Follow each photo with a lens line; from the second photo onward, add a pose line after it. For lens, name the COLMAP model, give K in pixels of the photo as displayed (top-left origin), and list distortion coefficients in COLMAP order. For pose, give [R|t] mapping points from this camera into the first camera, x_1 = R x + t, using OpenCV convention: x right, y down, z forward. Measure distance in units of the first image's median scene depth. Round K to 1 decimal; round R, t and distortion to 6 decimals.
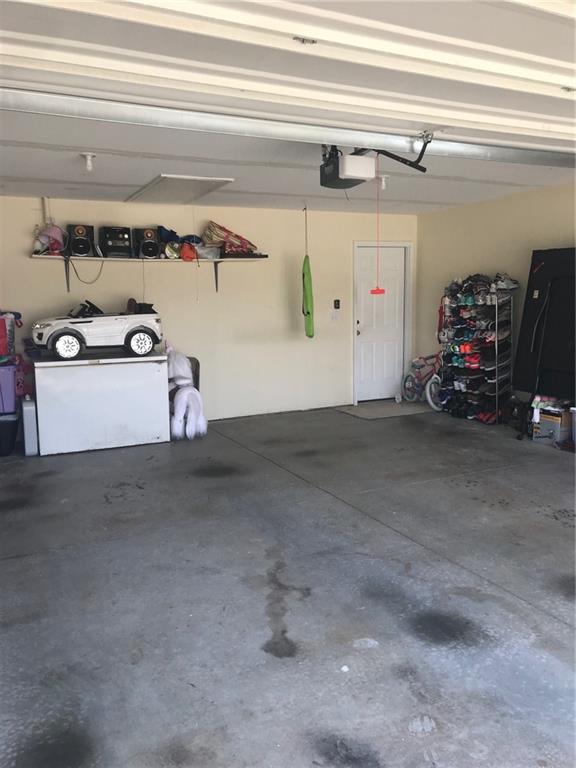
lens RADIAL K [[626.1, 0, 288.0], [0, 626.1, 384.0], [0, 0, 1]] dist [0.023650, -0.003757]
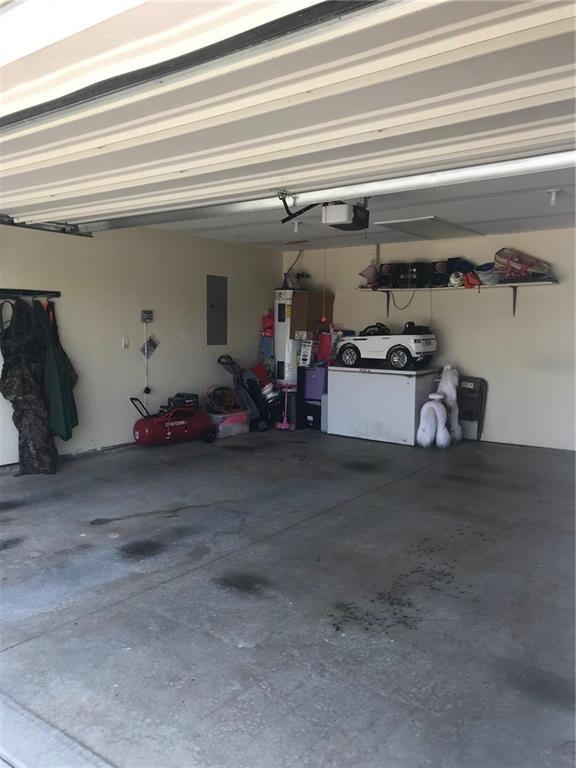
lens RADIAL K [[626.1, 0, 288.0], [0, 626.1, 384.0], [0, 0, 1]] dist [0.023650, -0.003757]
pose [[0.452747, 0.104815, -0.885457, 1.083776], [-0.133763, 0.989812, 0.048772, -0.070055], [0.881548, 0.096360, 0.462155, 0.387681]]
